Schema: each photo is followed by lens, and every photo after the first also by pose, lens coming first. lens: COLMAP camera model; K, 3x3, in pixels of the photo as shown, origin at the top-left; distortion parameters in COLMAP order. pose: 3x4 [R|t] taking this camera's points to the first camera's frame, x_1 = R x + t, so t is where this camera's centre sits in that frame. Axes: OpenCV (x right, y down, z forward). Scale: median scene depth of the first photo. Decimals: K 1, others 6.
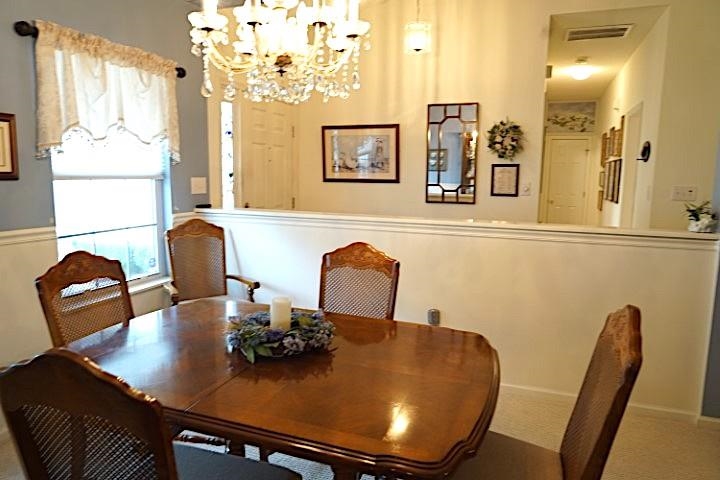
lens RADIAL K [[478.5, 0, 362.4], [0, 478.5, 234.5], [0, 0, 1]] dist [-0.032460, 0.022421]
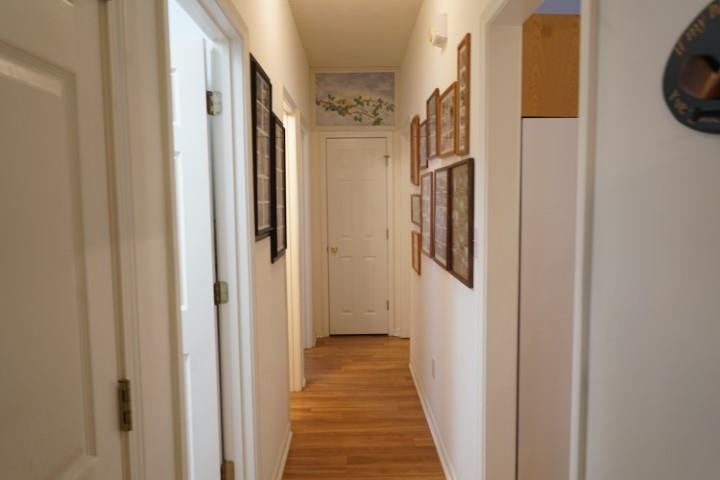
lens RADIAL K [[514.0, 0, 360.0], [0, 514.0, 240.0], [0, 0, 1]] dist [-0.001124, -0.000150]
pose [[0.929654, -0.058557, 0.363750, 0.249201], [0.074826, 0.996721, -0.030783, -0.071675], [-0.360755, 0.055835, 0.930988, 0.517307]]
